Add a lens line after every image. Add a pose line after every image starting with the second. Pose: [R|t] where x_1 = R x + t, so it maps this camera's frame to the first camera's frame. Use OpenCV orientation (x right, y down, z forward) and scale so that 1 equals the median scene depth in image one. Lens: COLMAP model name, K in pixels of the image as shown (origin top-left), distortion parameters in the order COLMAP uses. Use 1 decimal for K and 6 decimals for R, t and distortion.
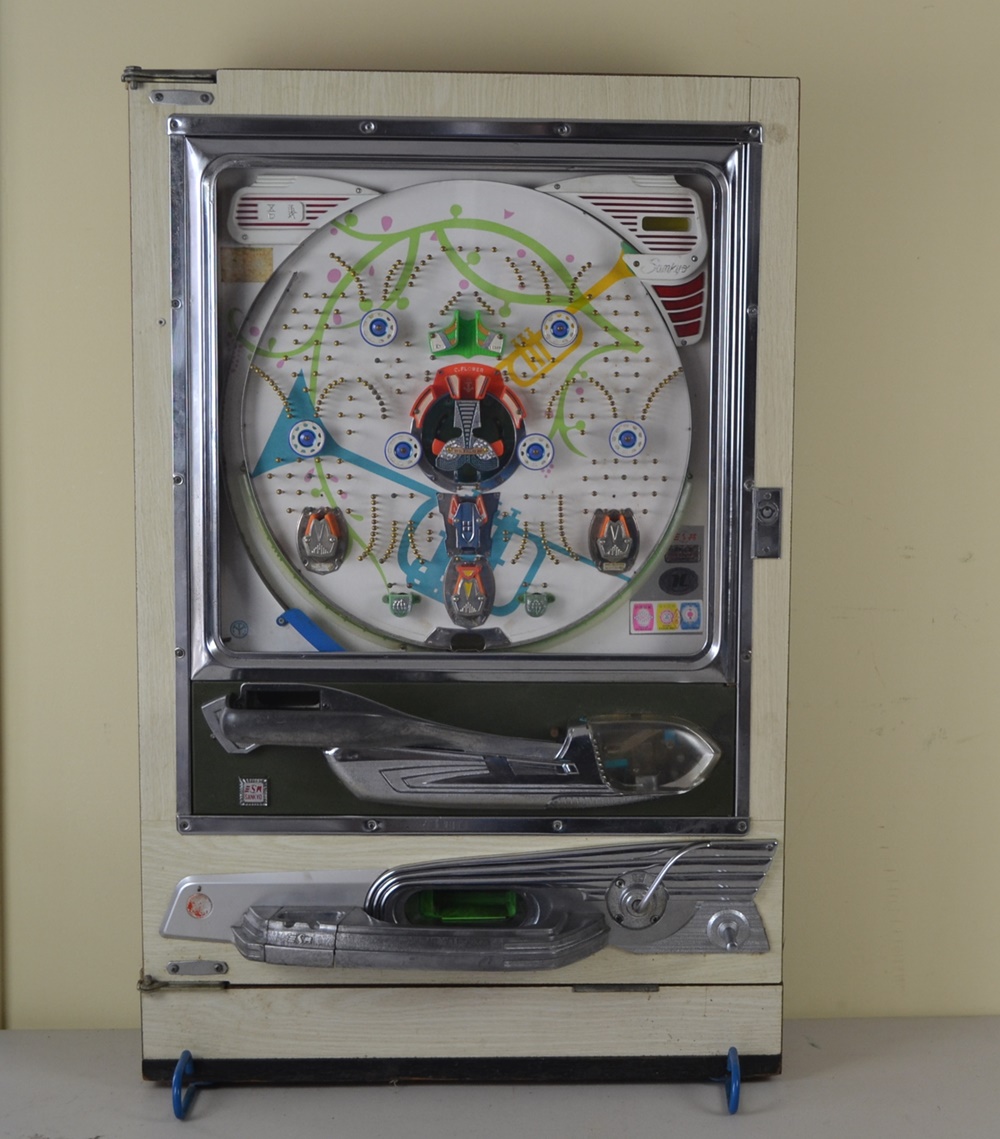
lens RADIAL K [[1501.5, 0, 564.7], [0, 1501.5, 539.3], [0, 0, 1]] dist [0.016607, 0.000000]
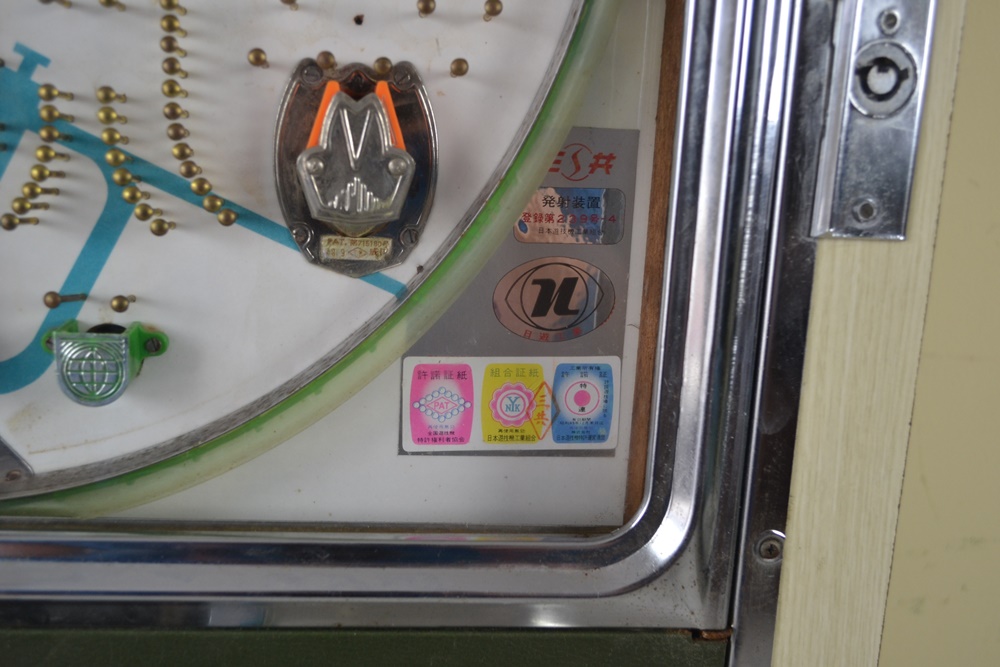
lens RADIAL K [[1161.8, 0, 494.1], [0, 1161.8, 327.4], [0, 0, 1]] dist [-0.043850, 0.000000]
pose [[0.994379, 0.024434, 0.103023, 0.037827], [-0.033152, 0.995933, 0.083777, 0.013445], [-0.100557, -0.086722, 0.991145, 0.764305]]
